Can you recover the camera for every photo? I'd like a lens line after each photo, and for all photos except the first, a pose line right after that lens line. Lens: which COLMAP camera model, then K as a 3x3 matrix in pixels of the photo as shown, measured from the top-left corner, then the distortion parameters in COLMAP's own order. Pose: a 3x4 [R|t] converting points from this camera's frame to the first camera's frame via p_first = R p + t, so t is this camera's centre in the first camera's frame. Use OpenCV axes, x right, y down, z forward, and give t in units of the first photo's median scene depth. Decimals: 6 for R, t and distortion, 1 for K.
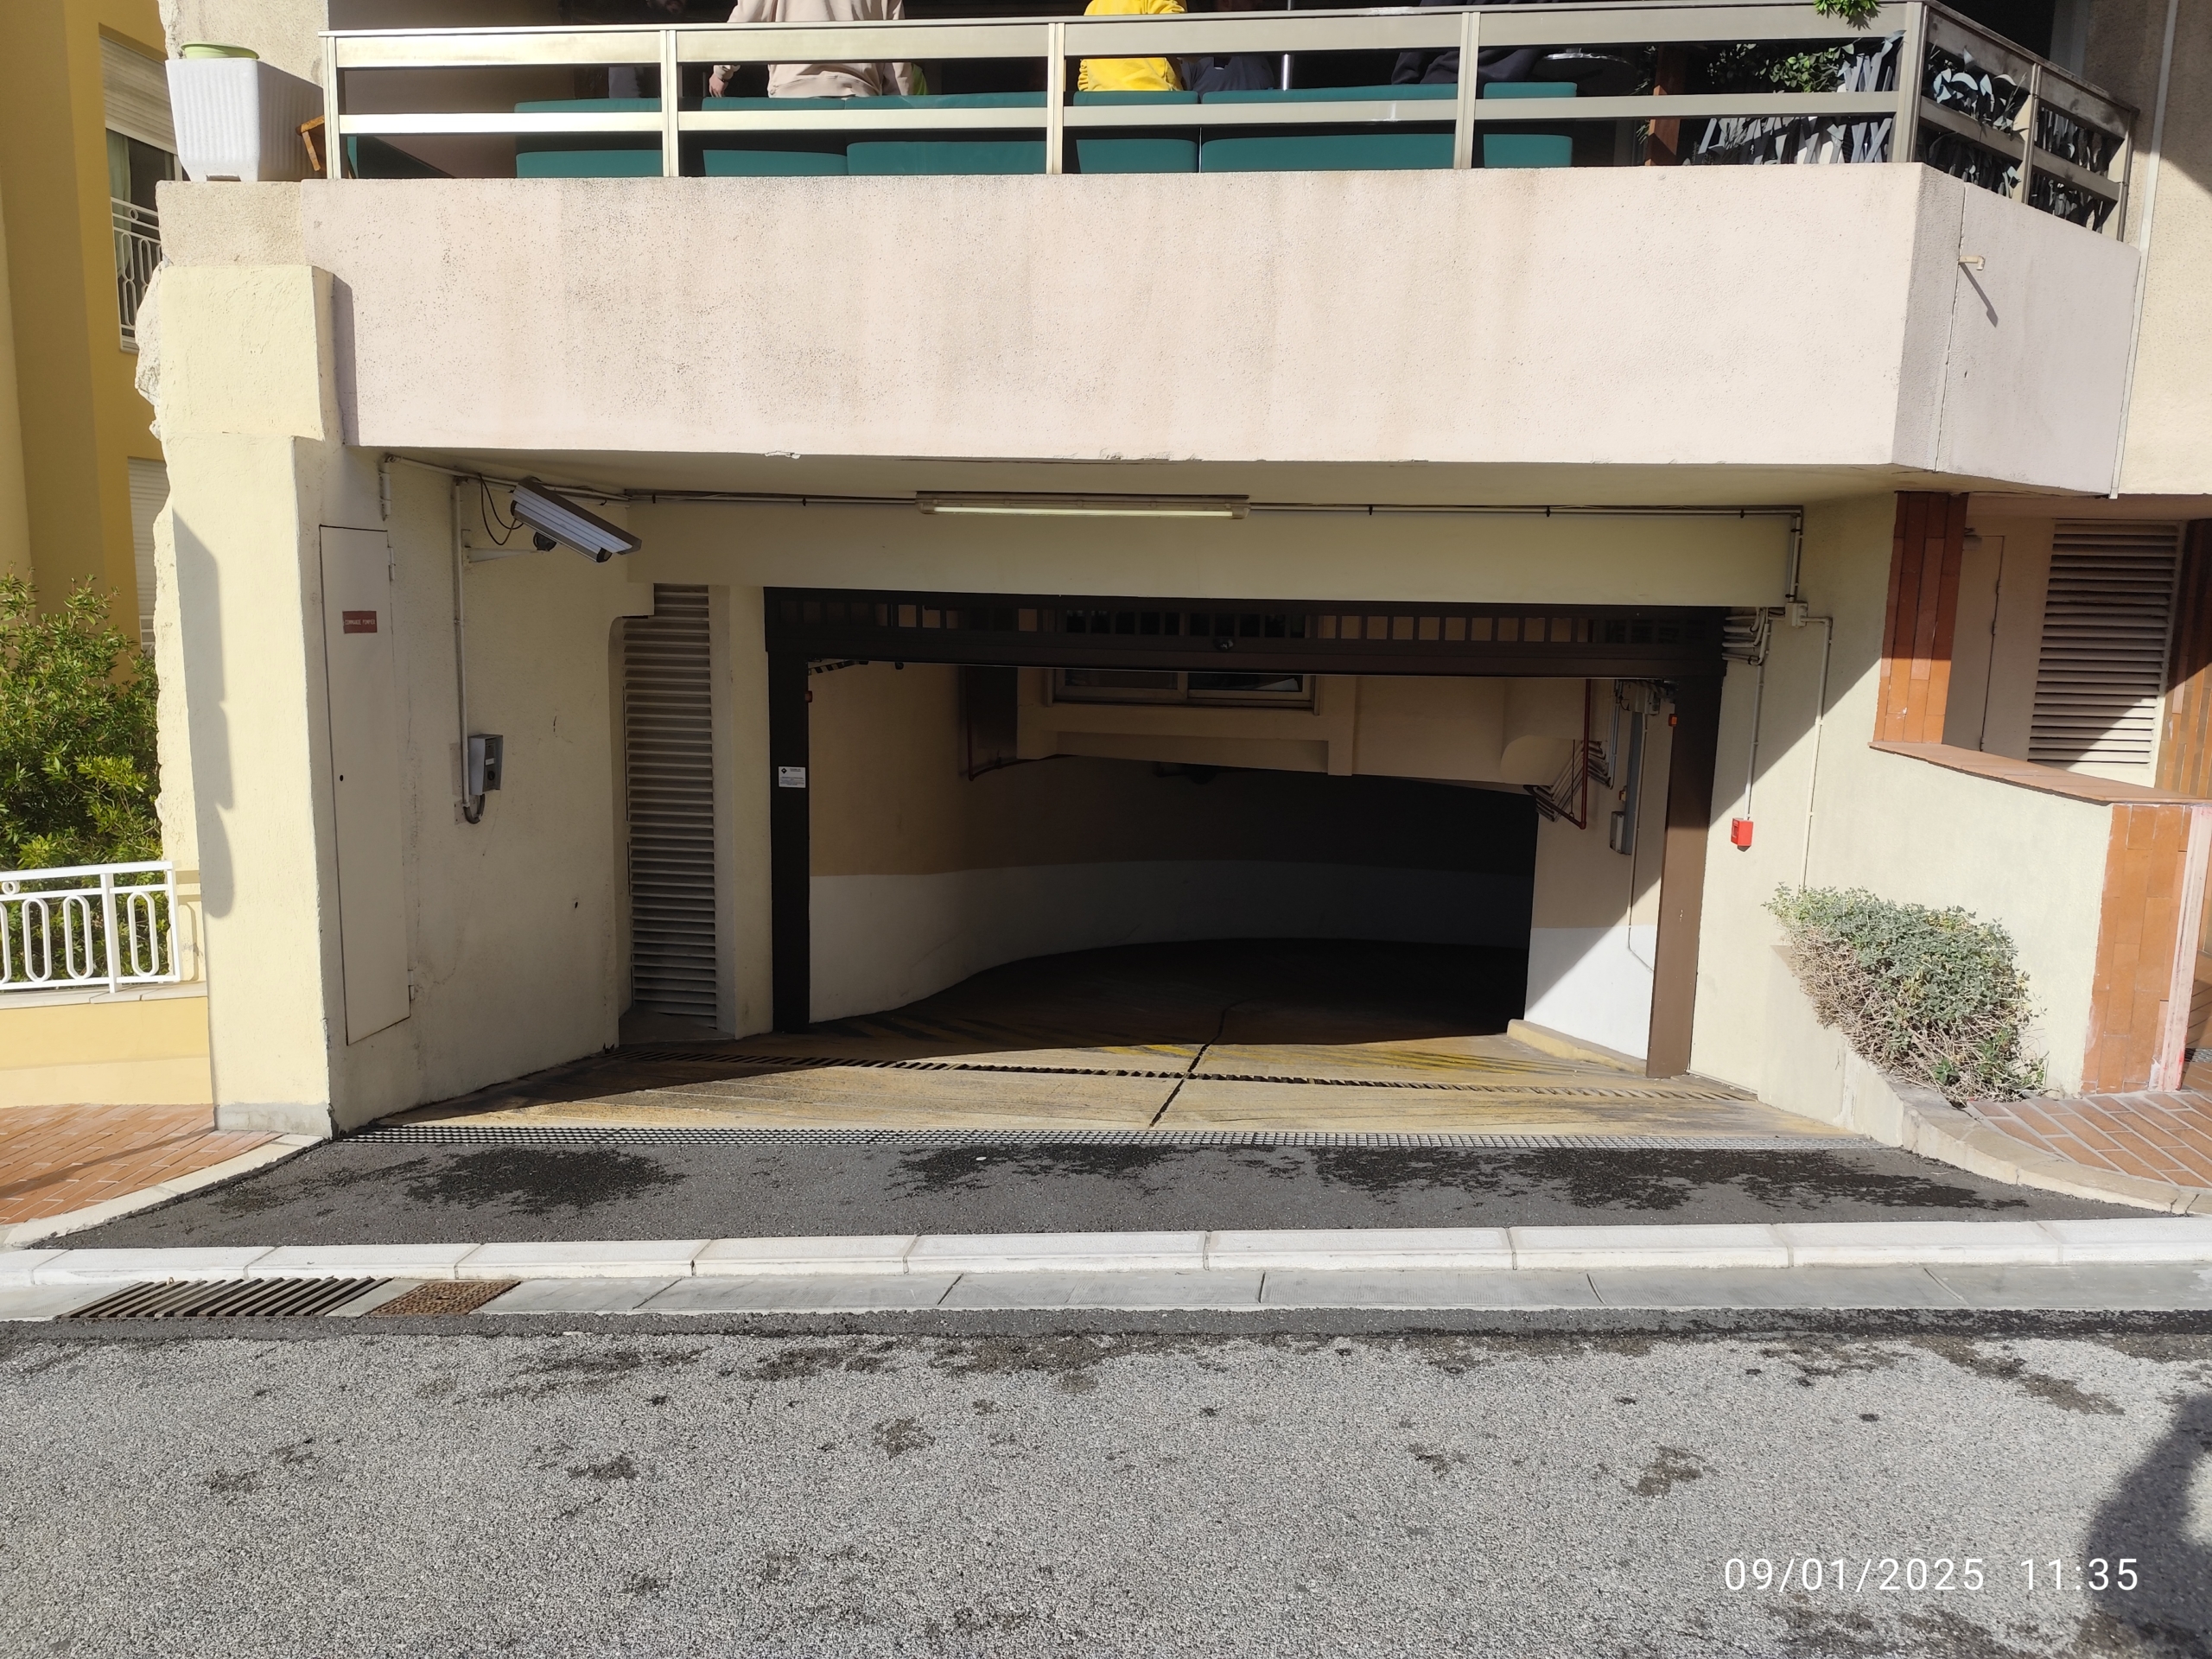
lens RADIAL K [[1486.7, 0, 1107.5], [0, 1486.7, 775.0], [0, 0, 1]] dist [0.102012, -0.107472]
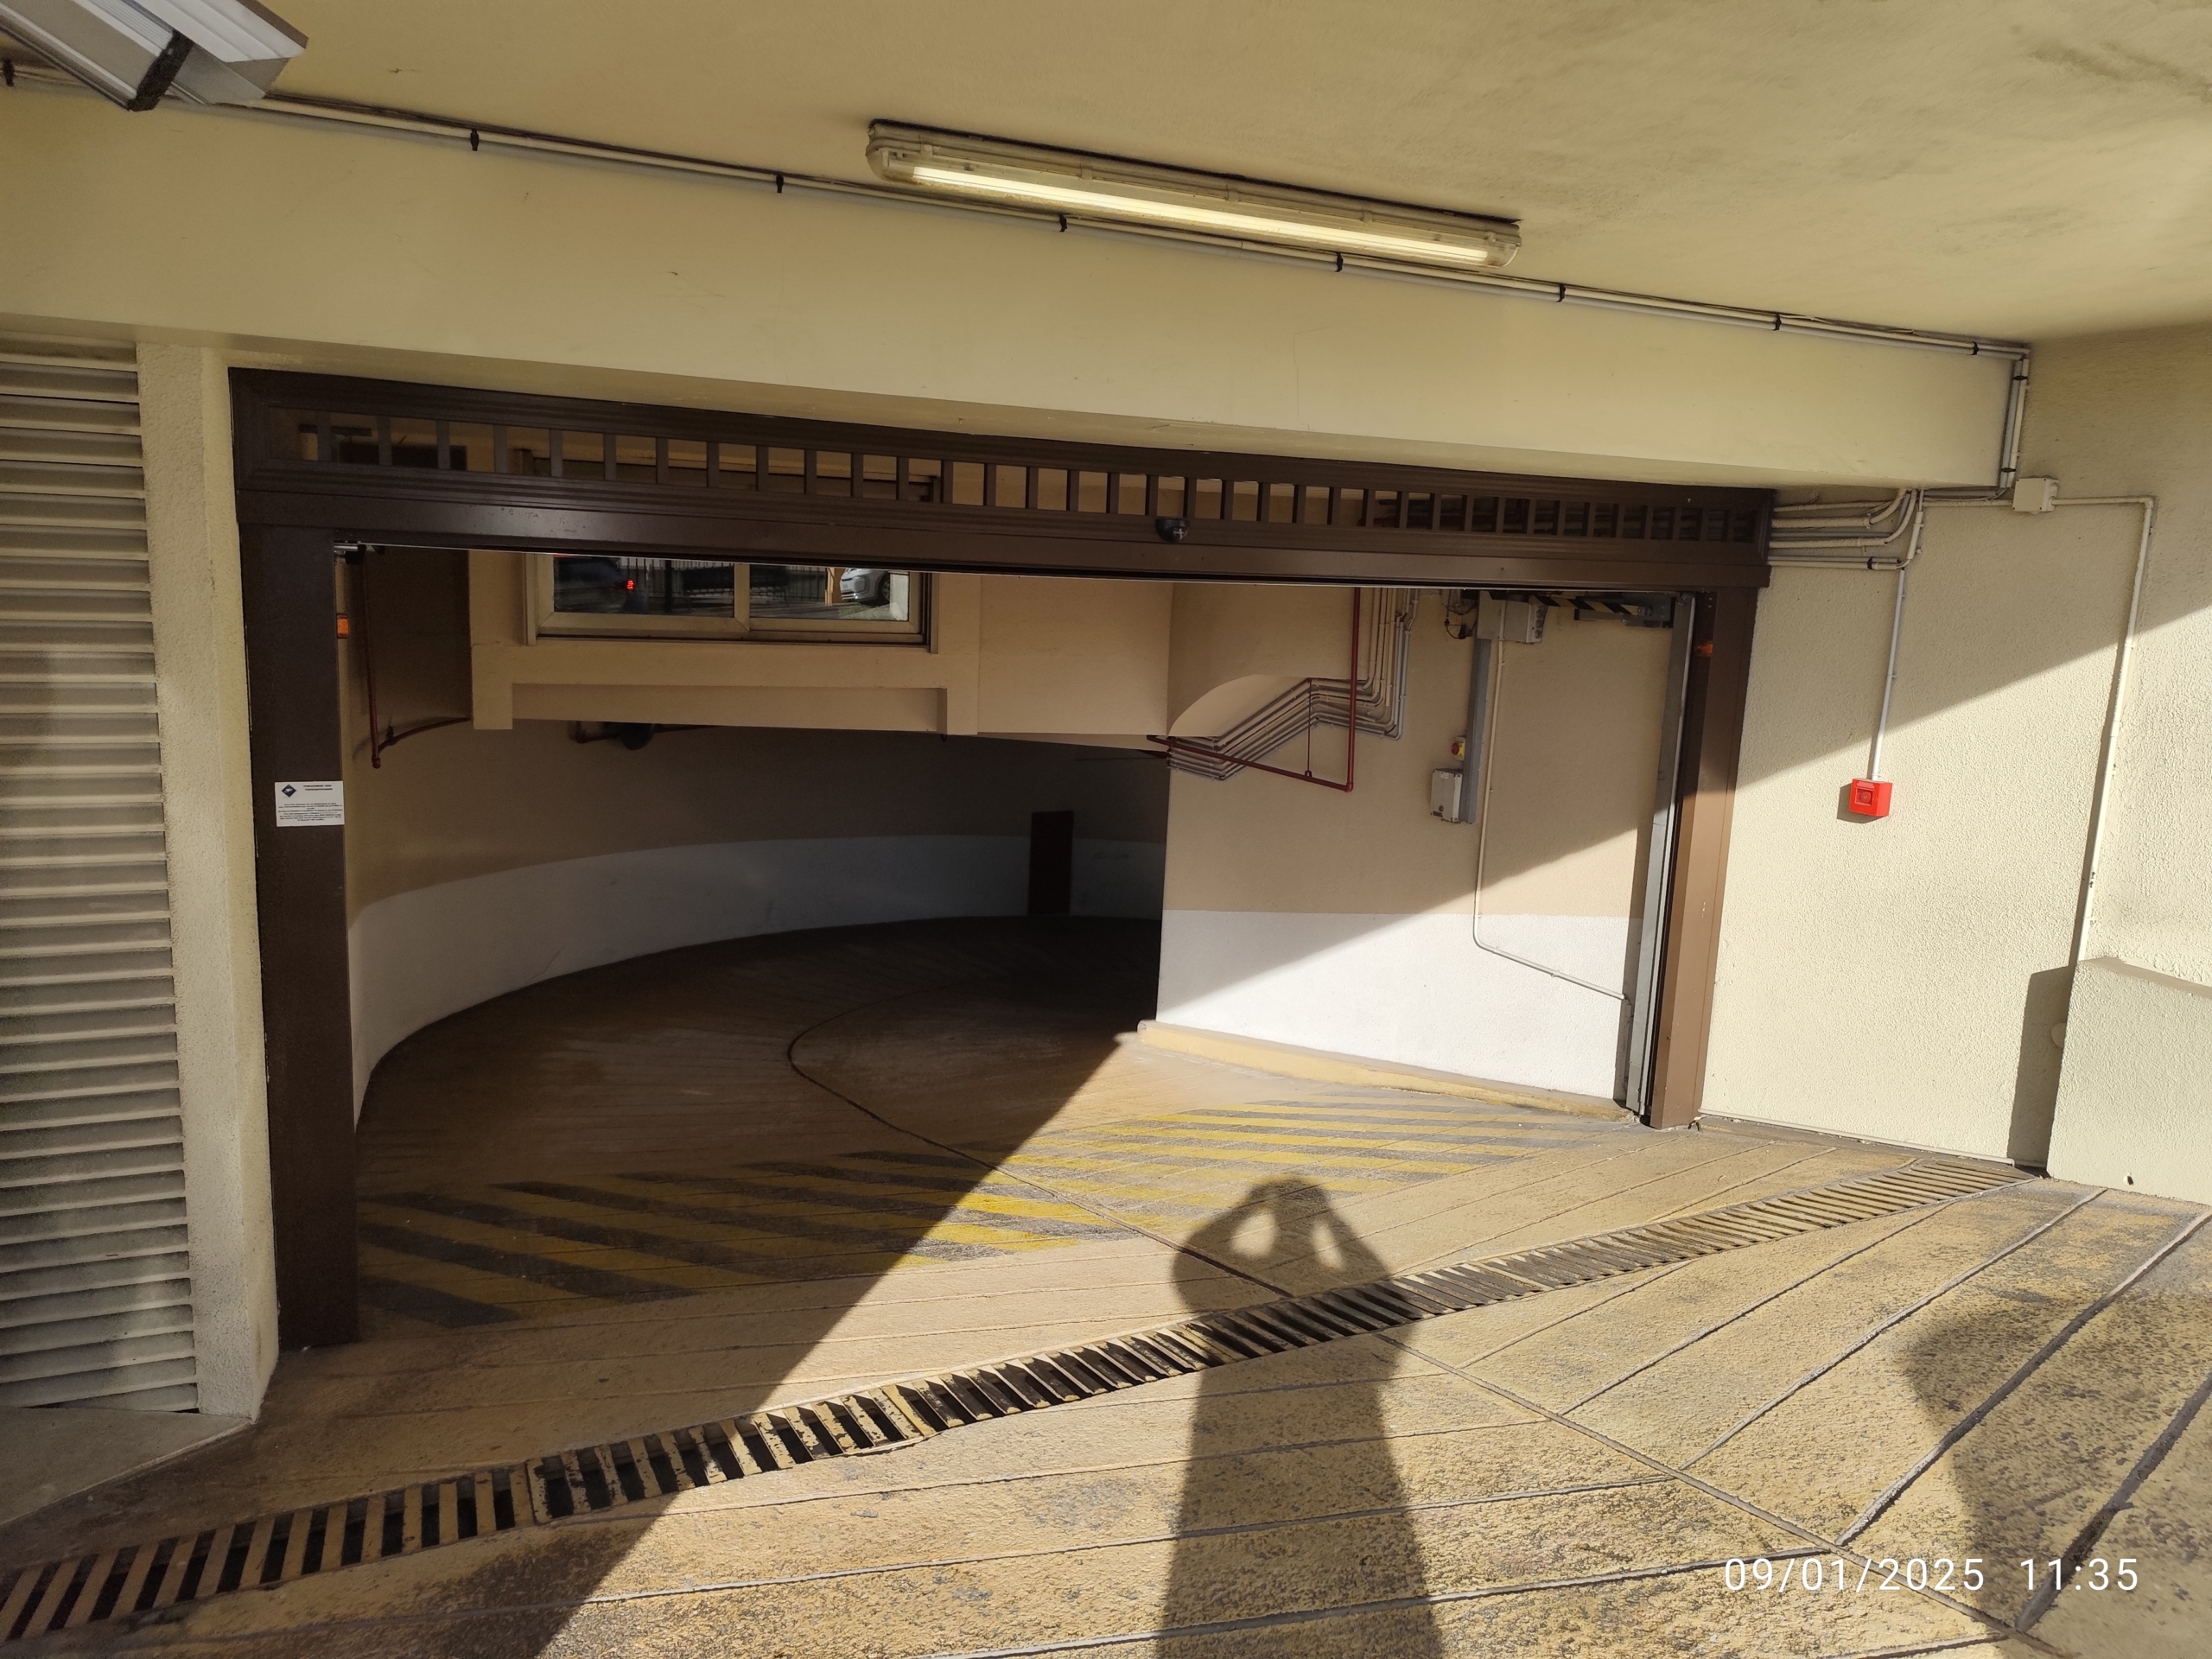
lens RADIAL K [[1486.7, 0, 1107.5], [0, 1486.7, 775.0], [0, 0, 1]] dist [0.102012, -0.107472]
pose [[0.856163, -0.059370, 0.513284, -0.239282], [0.038105, 0.997927, 0.051868, -0.022020], [-0.515299, -0.024848, 0.856650, 0.479759]]
